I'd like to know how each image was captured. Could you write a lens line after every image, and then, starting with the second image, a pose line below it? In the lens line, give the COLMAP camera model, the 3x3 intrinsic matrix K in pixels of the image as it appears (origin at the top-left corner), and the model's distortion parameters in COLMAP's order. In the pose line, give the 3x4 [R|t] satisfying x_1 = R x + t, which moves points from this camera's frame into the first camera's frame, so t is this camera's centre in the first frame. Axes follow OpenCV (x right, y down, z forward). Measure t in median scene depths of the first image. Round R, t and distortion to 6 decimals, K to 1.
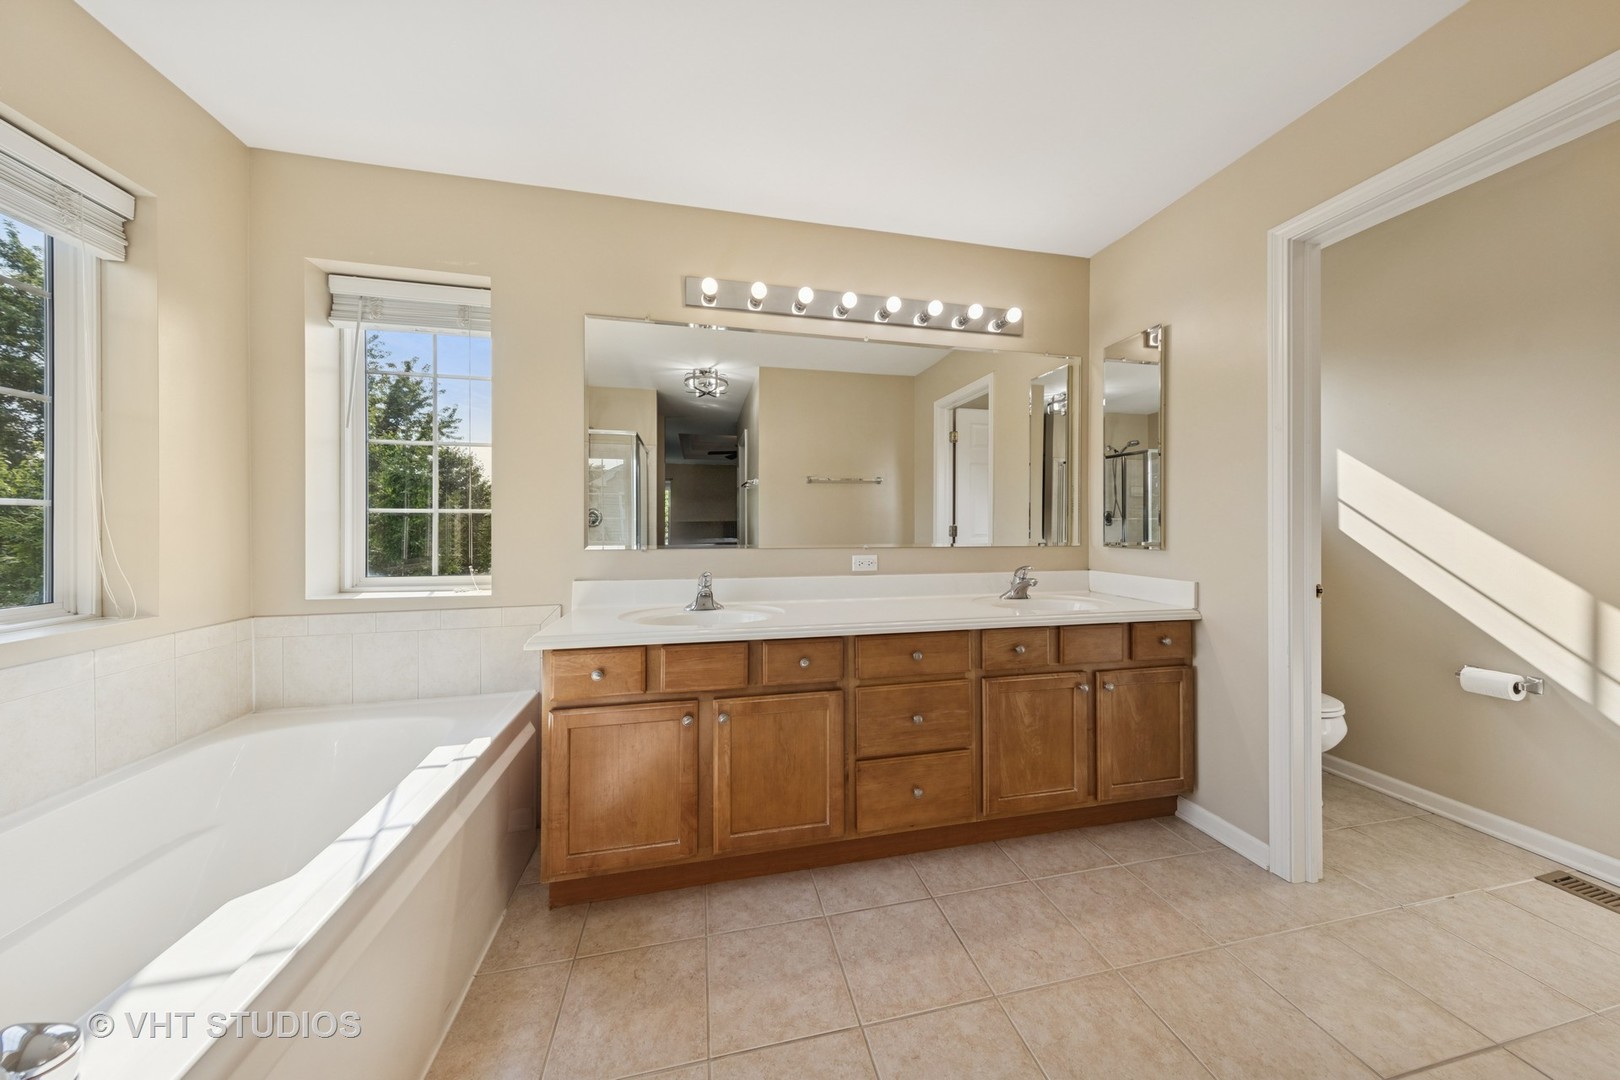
lens RADIAL K [[512.6, 0, 812.8], [0, 512.6, 534.2], [0, 0, 1]] dist [0.001395, 0.000050]
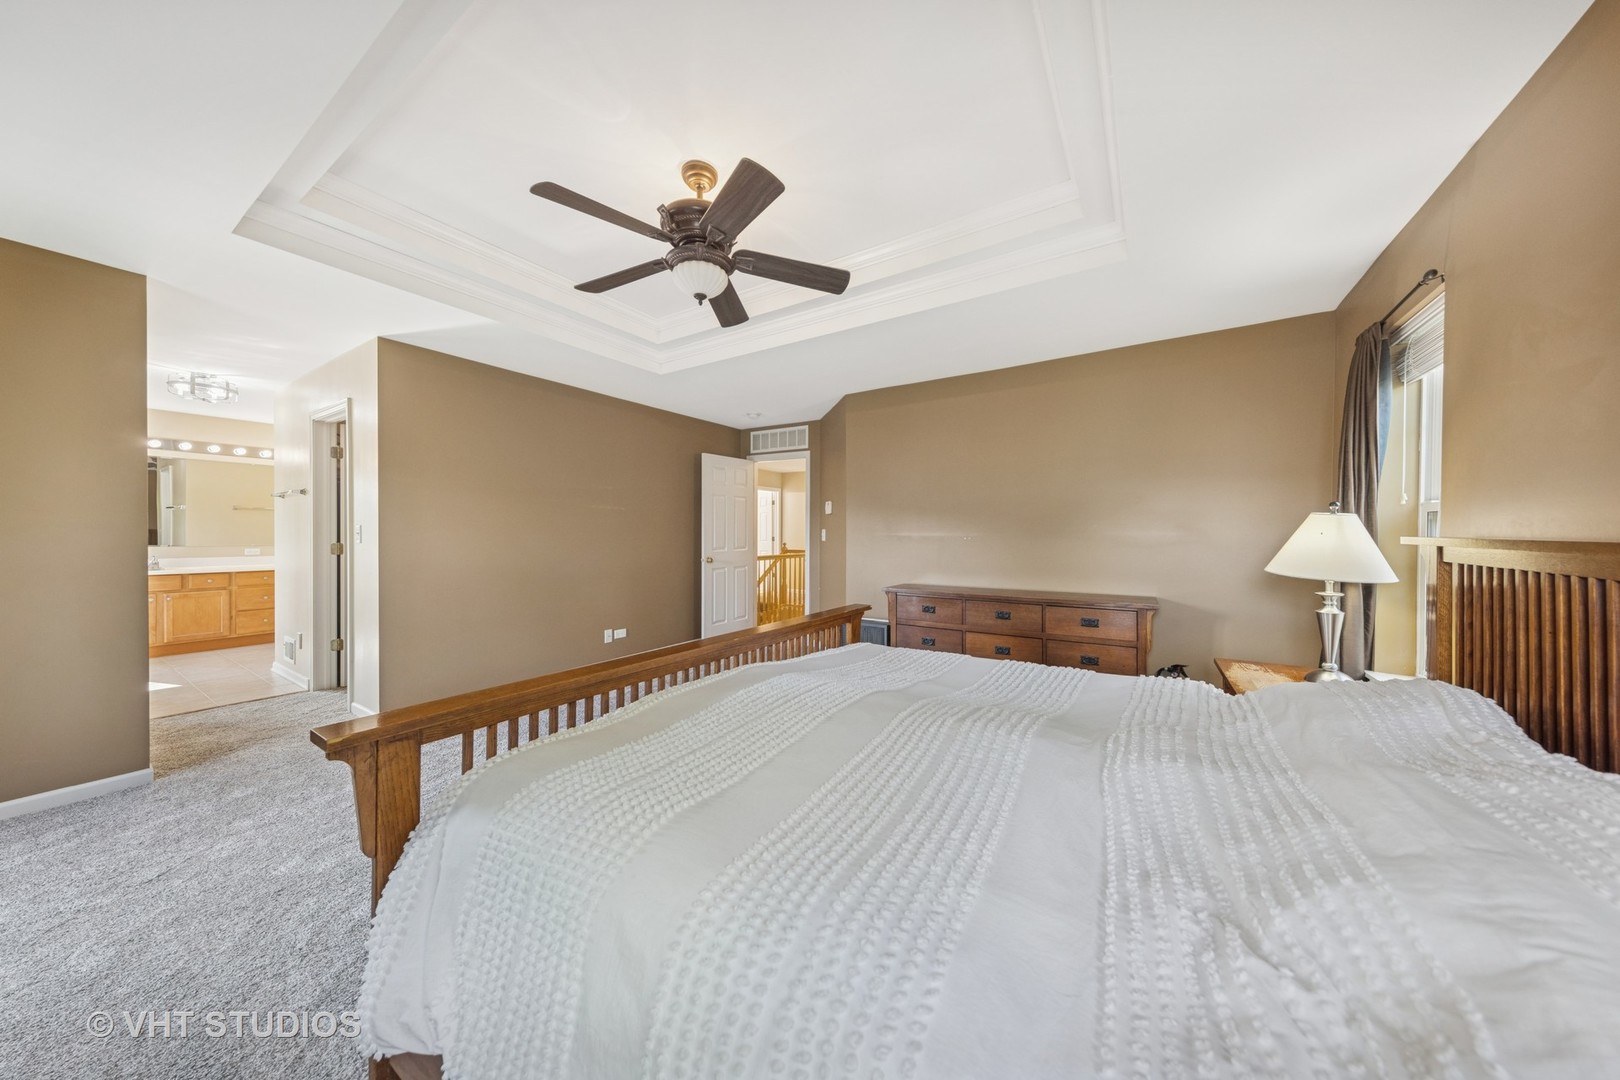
lens RADIAL K [[512.6, 0, 819.4], [0, 512.6, 539.0], [0, 0, 1]] dist [0.001395, 0.000050]
pose [[0.705593, -0.001484, 0.708616, 0.382350], [0.002048, 0.999998, 0.000055, -0.001561], [-0.708614, 0.001412, 0.705595, -3.821195]]
